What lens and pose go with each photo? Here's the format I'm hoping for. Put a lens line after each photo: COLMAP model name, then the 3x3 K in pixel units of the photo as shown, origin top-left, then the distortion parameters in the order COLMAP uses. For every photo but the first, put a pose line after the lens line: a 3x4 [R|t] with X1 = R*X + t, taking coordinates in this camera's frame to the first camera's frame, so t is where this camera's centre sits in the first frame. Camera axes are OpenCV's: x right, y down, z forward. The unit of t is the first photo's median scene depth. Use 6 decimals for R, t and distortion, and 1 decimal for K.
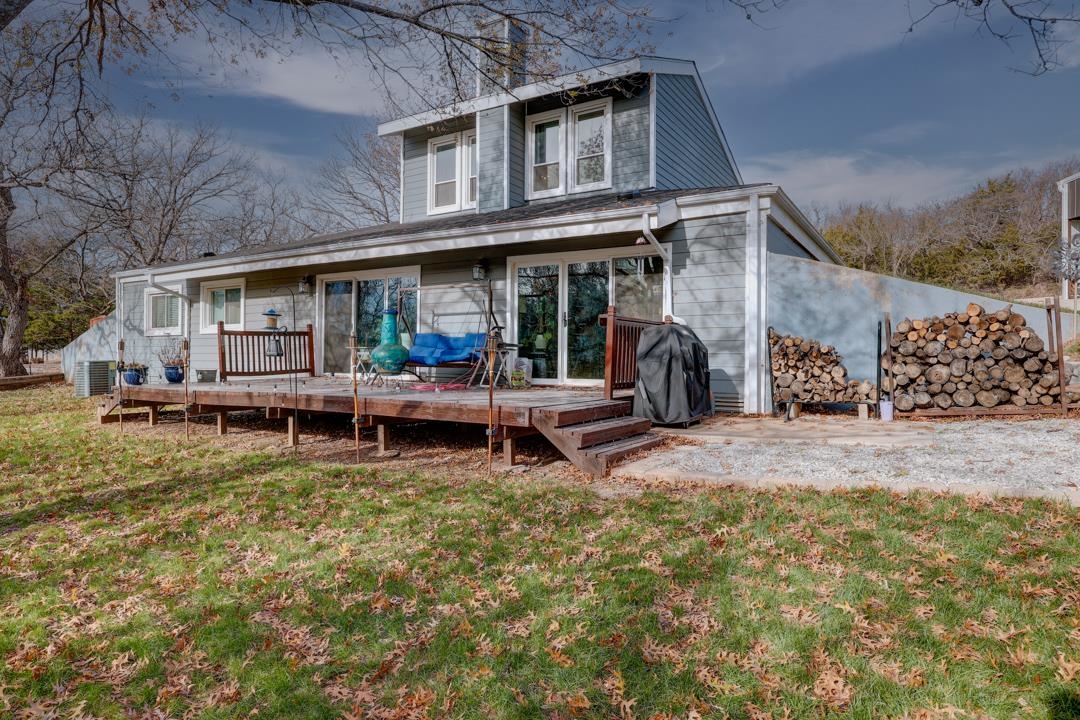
lens RADIAL K [[625.2, 0, 540.5], [0, 625.2, 358.4], [0, 0, 1]] dist [0.026818, 0.000360]
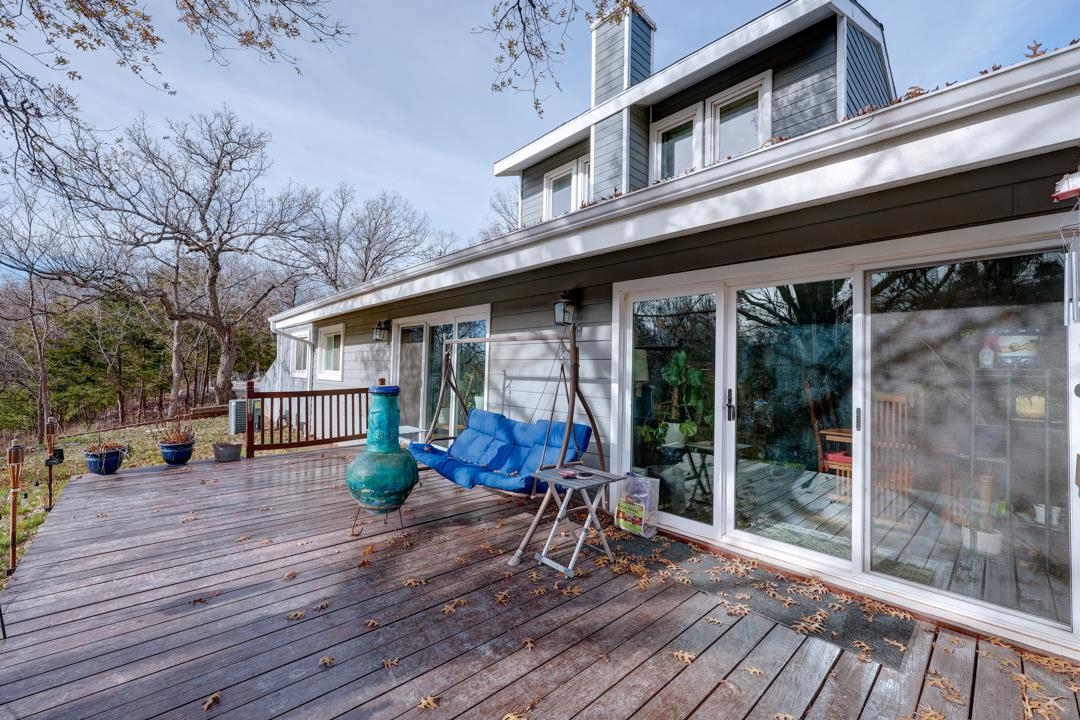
lens RADIAL K [[434.4, 0, 542.3], [0, 434.4, 367.4], [0, 0, 1]] dist [-0.002392, 0.000073]
pose [[0.966411, 0.012620, -0.256690, -0.011998], [-0.015658, 0.999829, -0.009797, -0.067583], [0.256522, 0.013487, 0.966444, 0.500898]]
